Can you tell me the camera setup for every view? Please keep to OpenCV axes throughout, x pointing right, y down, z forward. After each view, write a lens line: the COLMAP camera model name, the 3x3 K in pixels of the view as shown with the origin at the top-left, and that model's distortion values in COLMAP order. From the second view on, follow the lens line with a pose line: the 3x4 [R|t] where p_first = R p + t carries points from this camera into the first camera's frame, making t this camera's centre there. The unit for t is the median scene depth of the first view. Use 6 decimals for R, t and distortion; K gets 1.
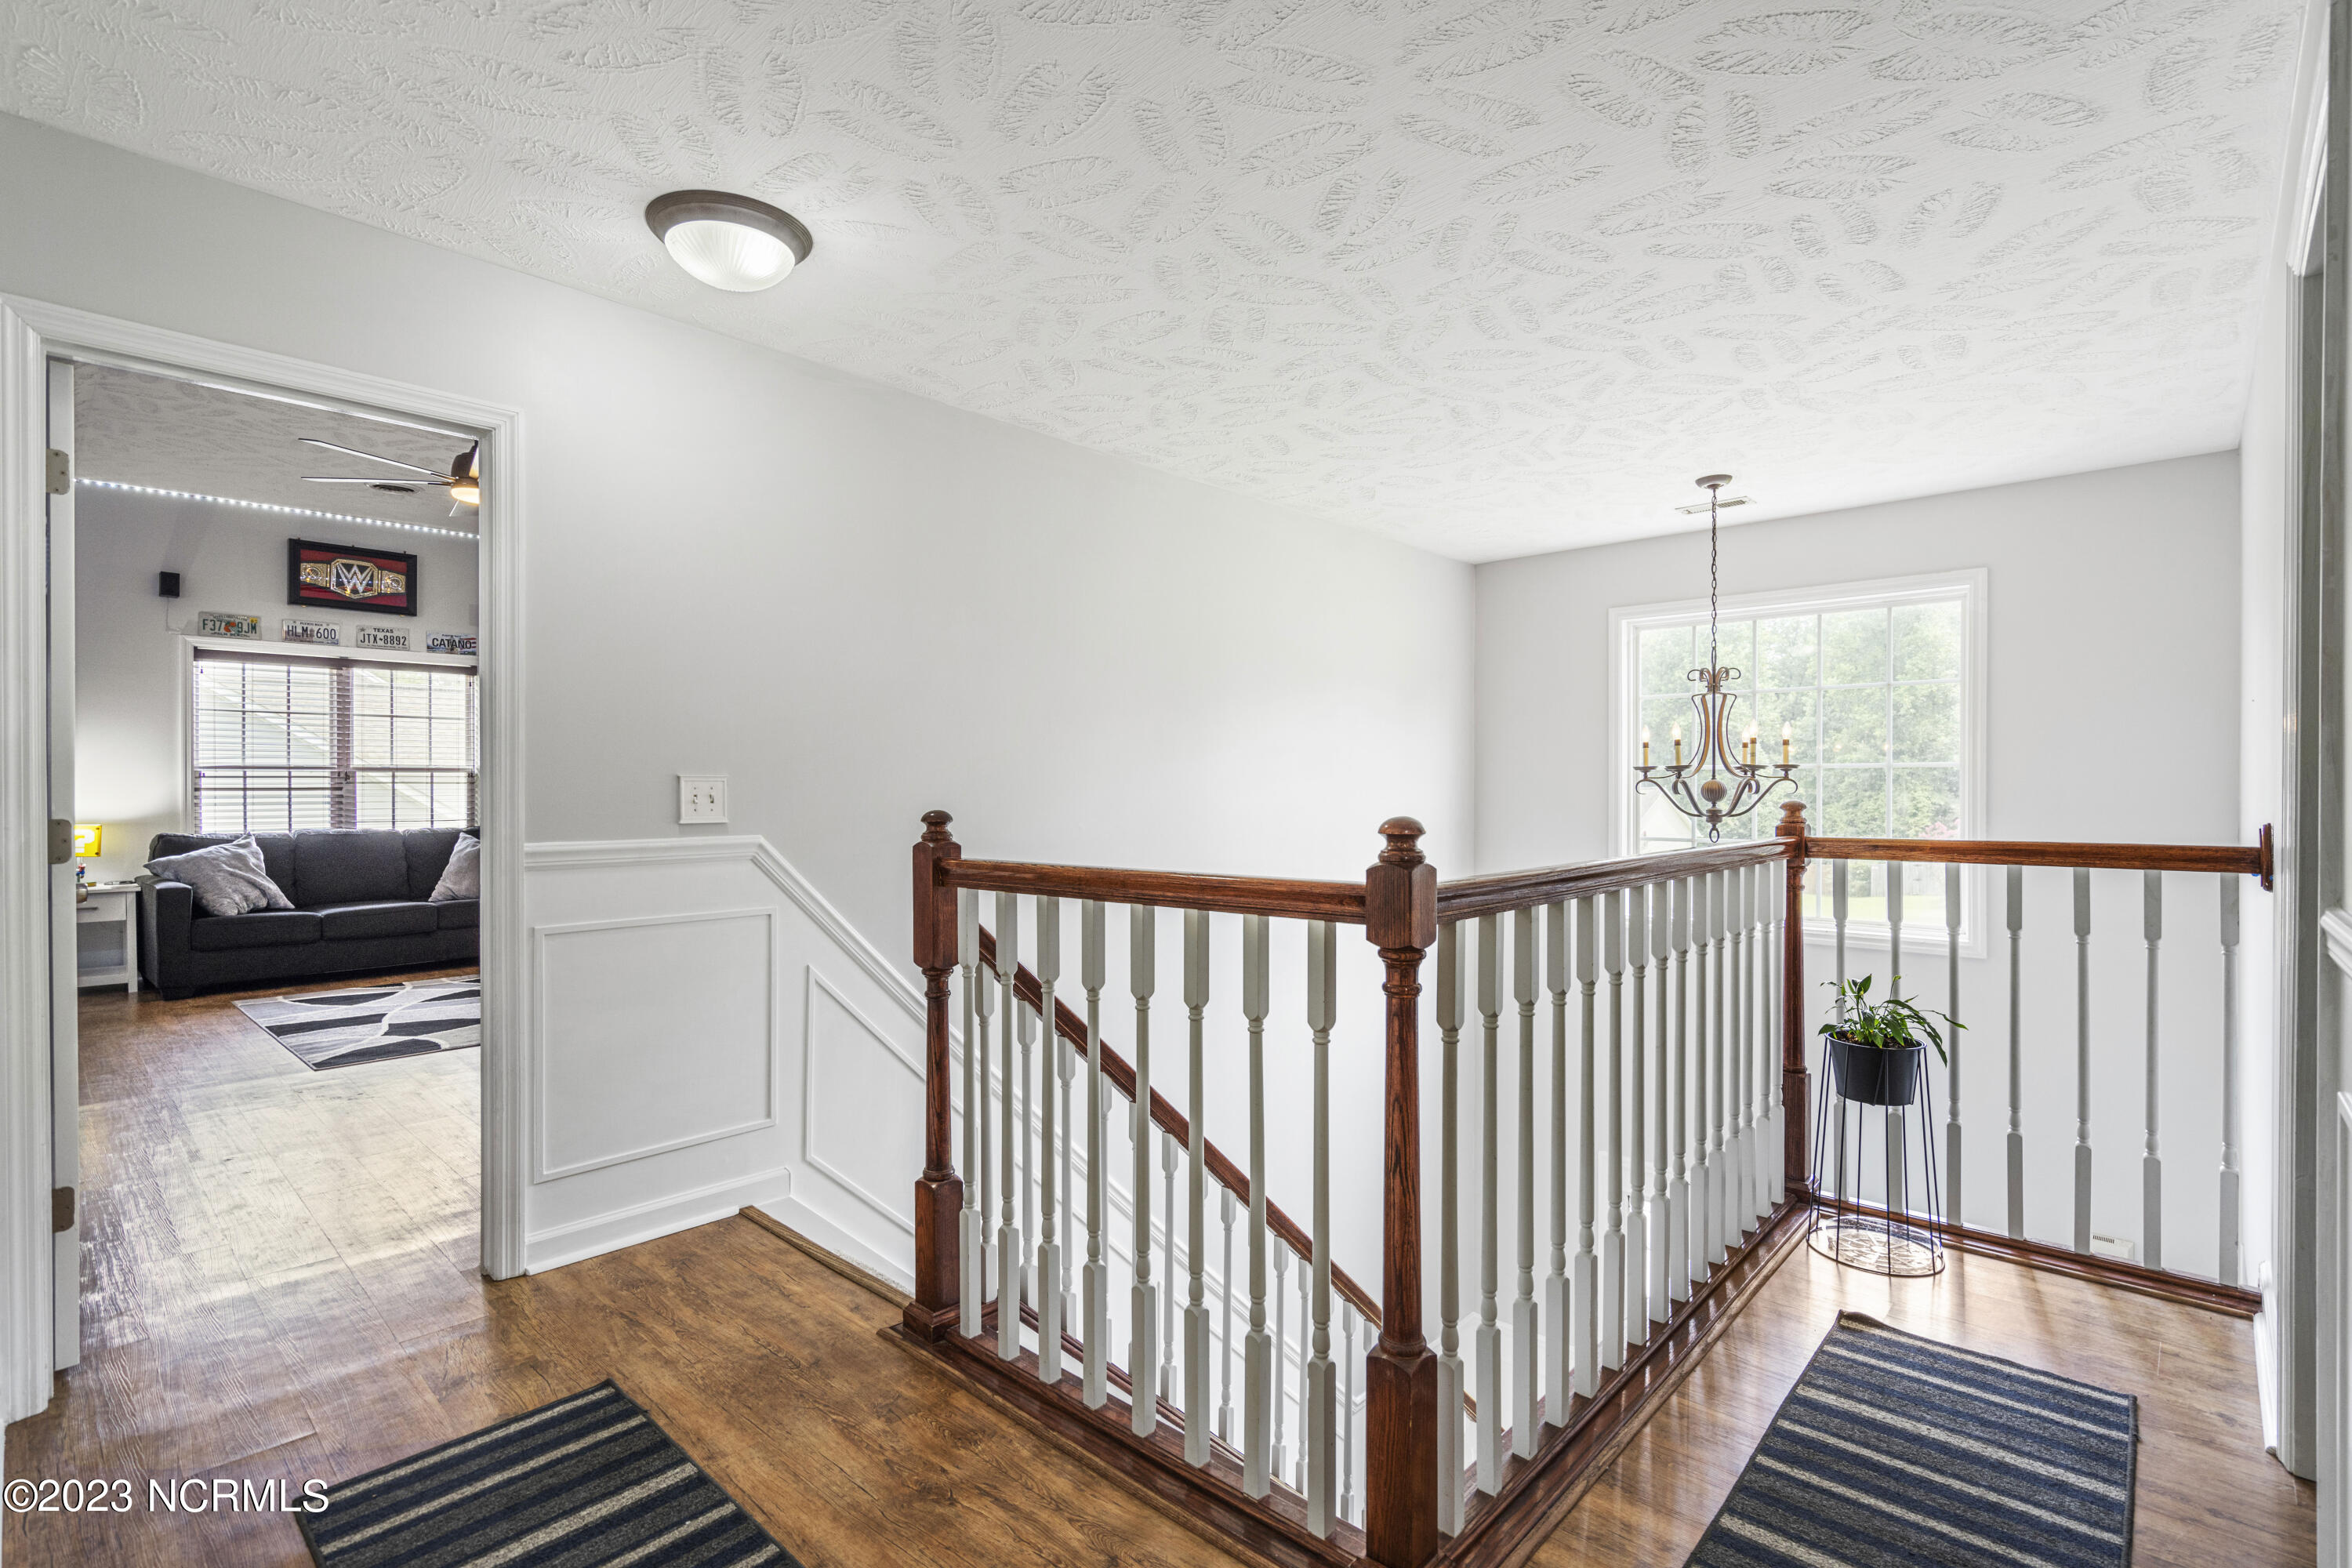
lens RADIAL K [[1101.7, 0, 1168.3], [0, 1101.7, 784.1], [0, 0, 1]] dist [-0.000490, -0.000124]
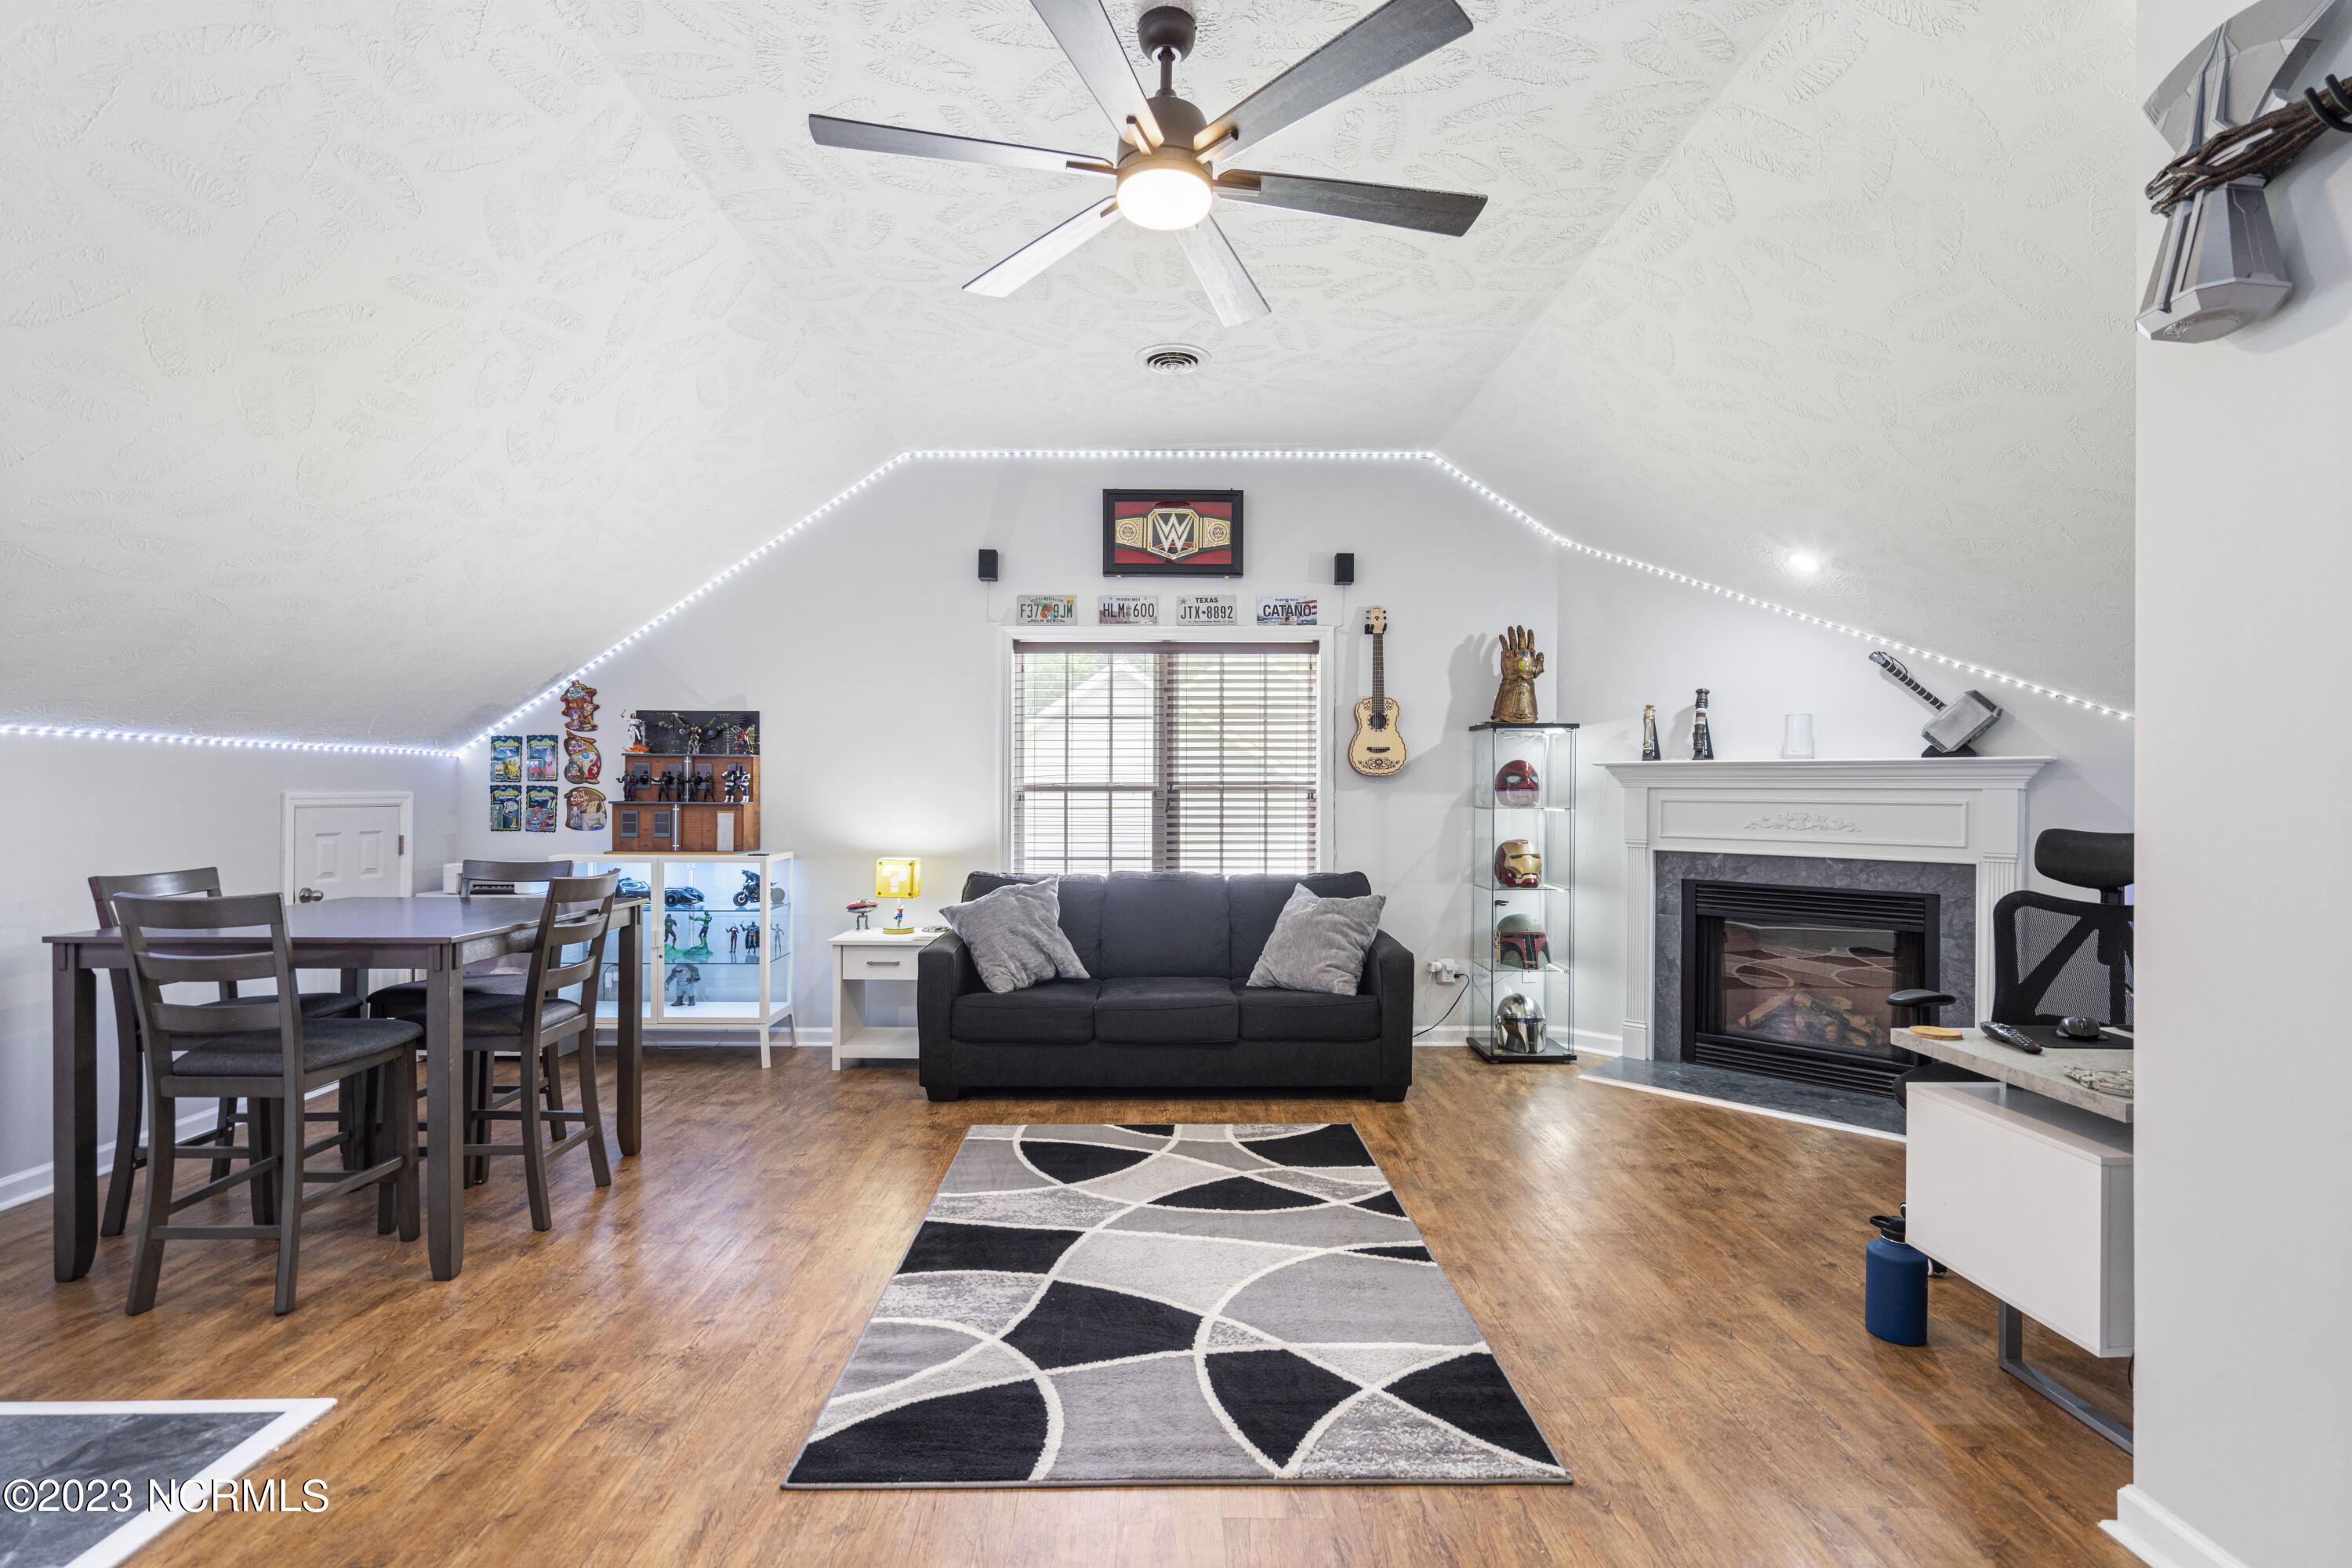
lens RADIAL K [[1061.4, 0, 1175.2], [0, 1061.4, 778.2], [0, 0, 1]] dist [0.013895, 0.000162]
pose [[0.677388, -0.015934, -0.735453, -0.211468], [-0.005633, 0.999624, -0.026845, -0.002907], [0.735604, 0.022327, 0.677044, 0.509413]]
